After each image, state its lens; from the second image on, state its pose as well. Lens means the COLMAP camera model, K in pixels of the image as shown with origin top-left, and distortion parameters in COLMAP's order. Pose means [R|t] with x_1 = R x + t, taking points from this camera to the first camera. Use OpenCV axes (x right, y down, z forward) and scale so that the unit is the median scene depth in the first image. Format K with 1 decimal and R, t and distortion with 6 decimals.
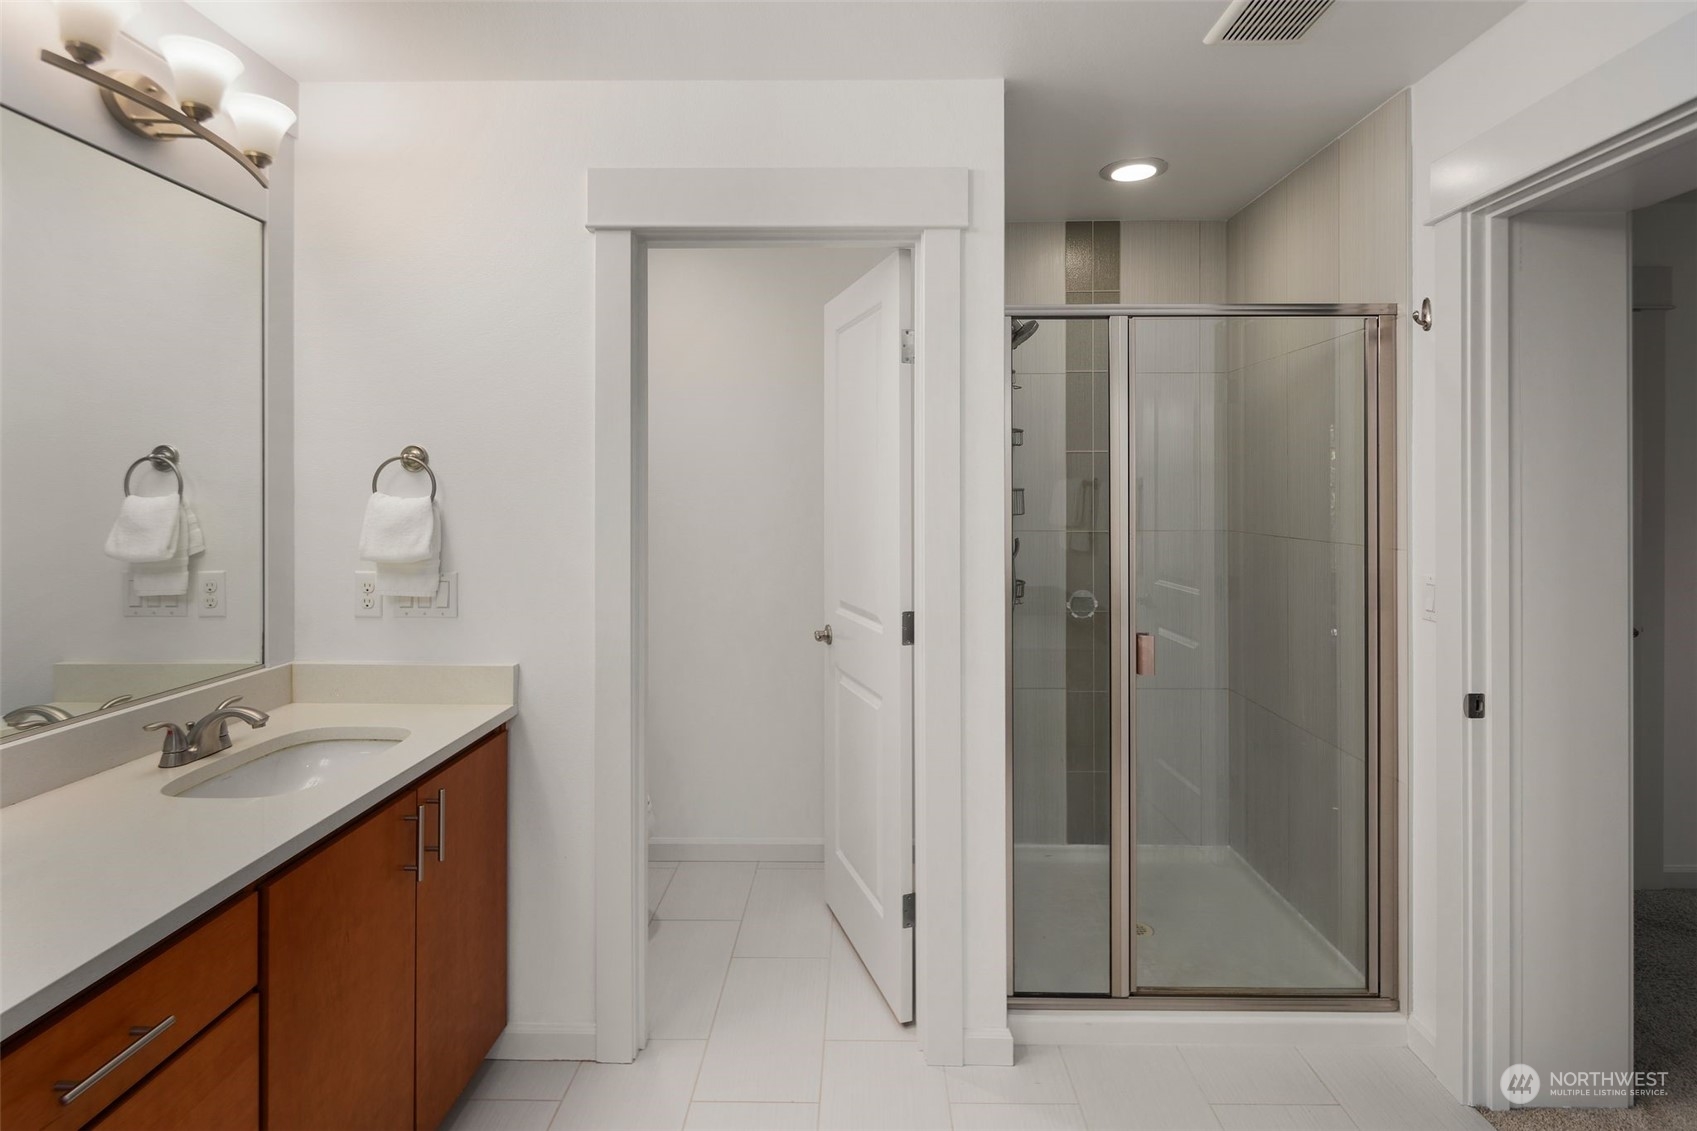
lens RADIAL K [[828.6, 0, 838.6], [0, 828.6, 499.1], [0, 0, 1]] dist [0.003527, -0.001062]
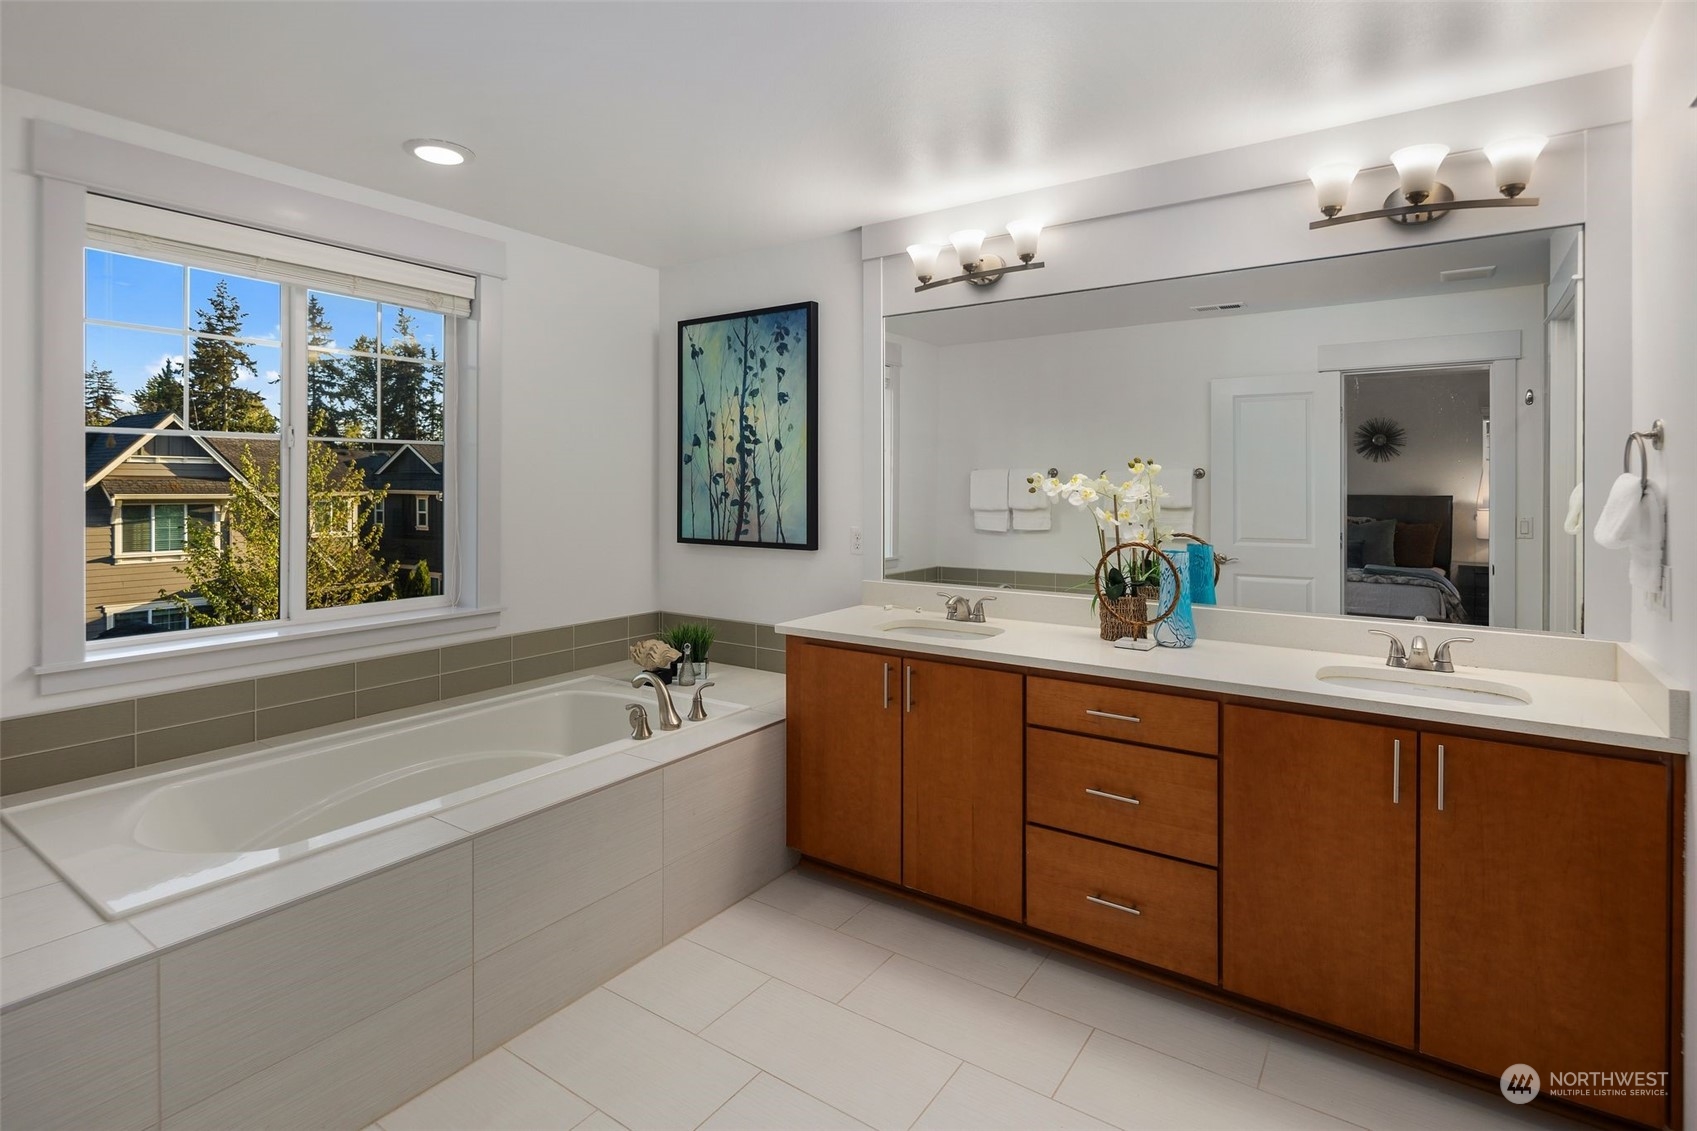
lens RADIAL K [[828.6, 0, 852.7], [0, 828.6, 486.8], [0, 0, 1]] dist [0.003527, -0.001062]
pose [[-0.551909, 0.001329, -0.833903, 0.703835], [-0.001510, 0.999995, 0.002593, 0.005992], [0.833903, 0.002690, -0.551904, 0.779871]]
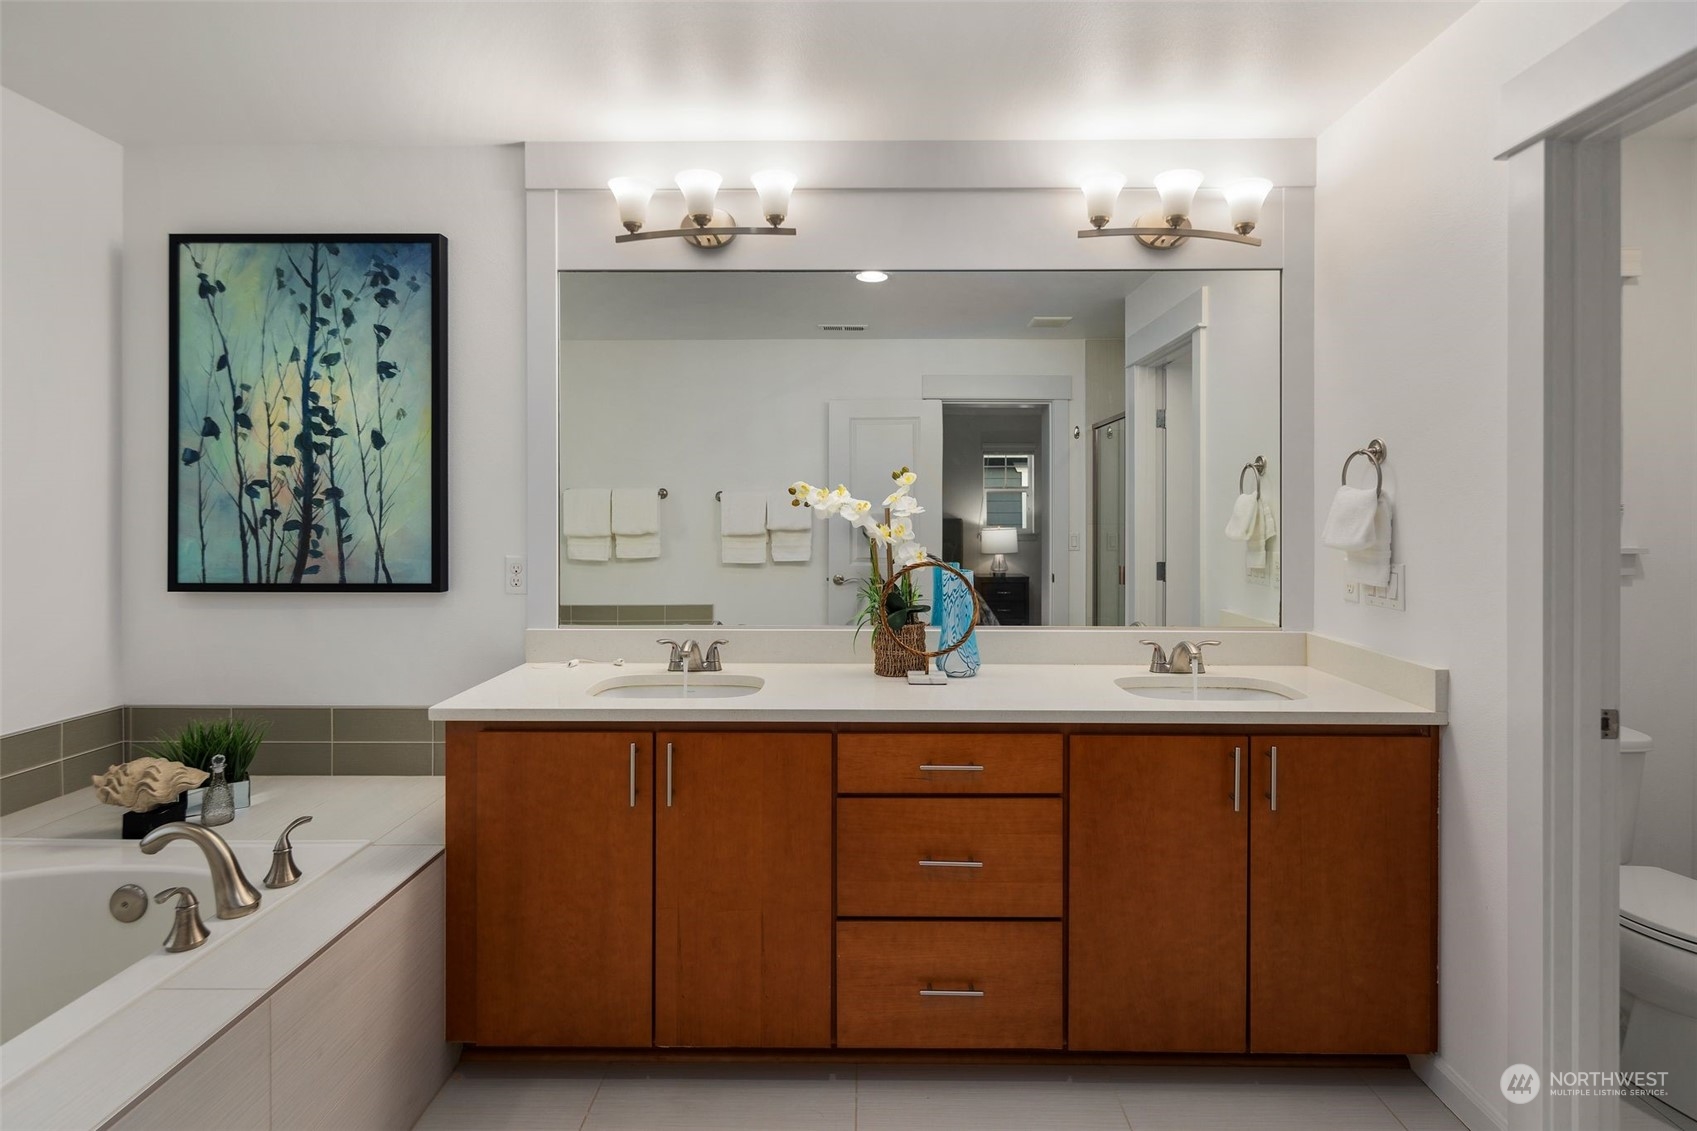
lens RADIAL K [[828.6, 0, 849.0], [0, 828.6, 515.3], [0, 0, 1]] dist [0.003527, -0.001062]
pose [[0.006894, 0.001778, -0.999975, 0.519070], [-0.000631, 0.999998, 0.001773, 0.029289], [0.999976, 0.000619, 0.006896, 0.341150]]
